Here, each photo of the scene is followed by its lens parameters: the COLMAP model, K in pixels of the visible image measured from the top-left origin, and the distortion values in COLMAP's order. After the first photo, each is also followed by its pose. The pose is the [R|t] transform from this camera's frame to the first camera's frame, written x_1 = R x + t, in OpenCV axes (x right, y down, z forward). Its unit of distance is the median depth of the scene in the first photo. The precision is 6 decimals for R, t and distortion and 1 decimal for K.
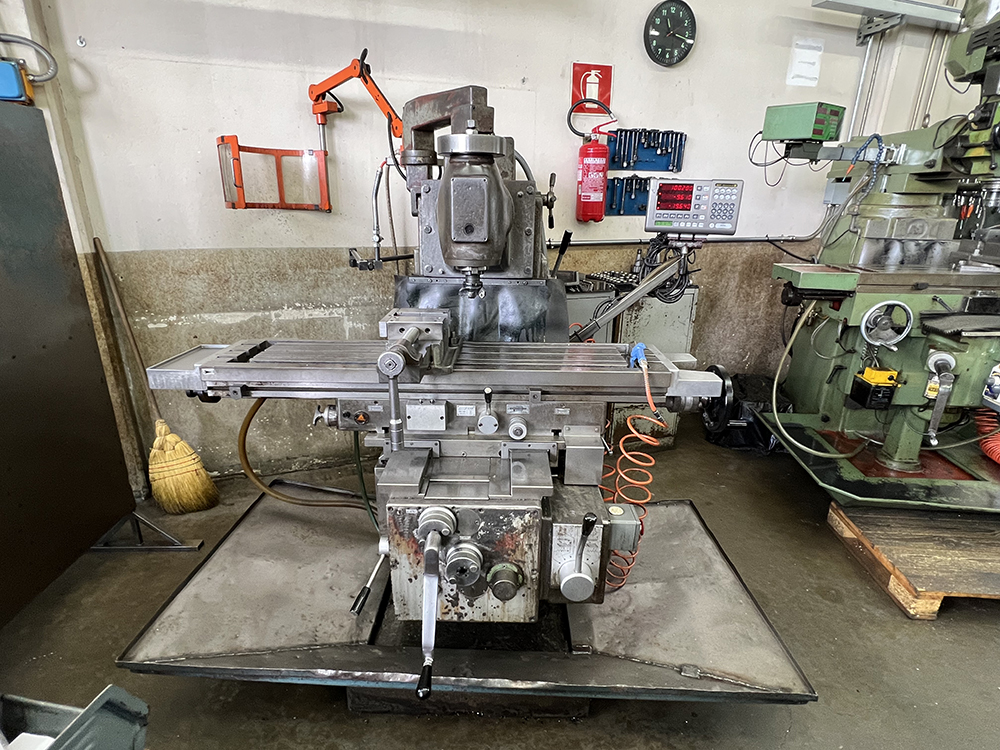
lens RADIAL K [[509.6, 0, 499.4], [0, 509.6, 372.4], [0, 0, 1]] dist [-0.007167, 0.001117]
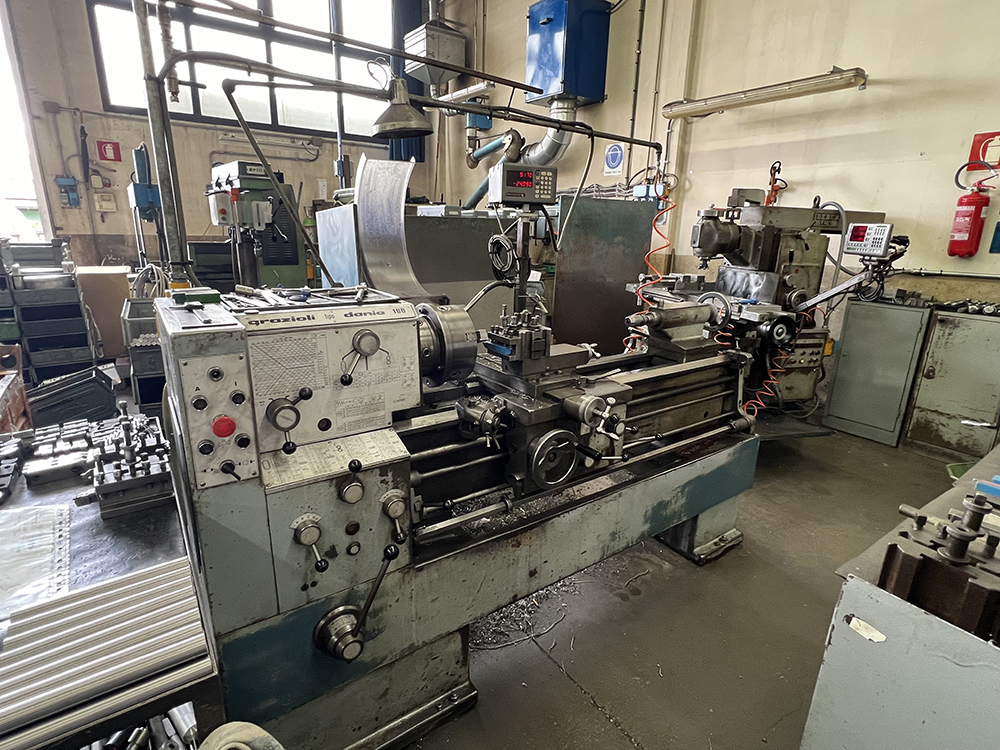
lens RADIAL K [[509.6, 0, 501.0], [0, 509.6, 375.0], [0, 0, 1]] dist [-0.007167, 0.001117]
pose [[0.285139, 0.266127, -0.920800, 1.094482], [-0.330340, 0.929108, 0.166233, 0.133215], [0.899762, 0.256778, 0.352837, -0.355866]]
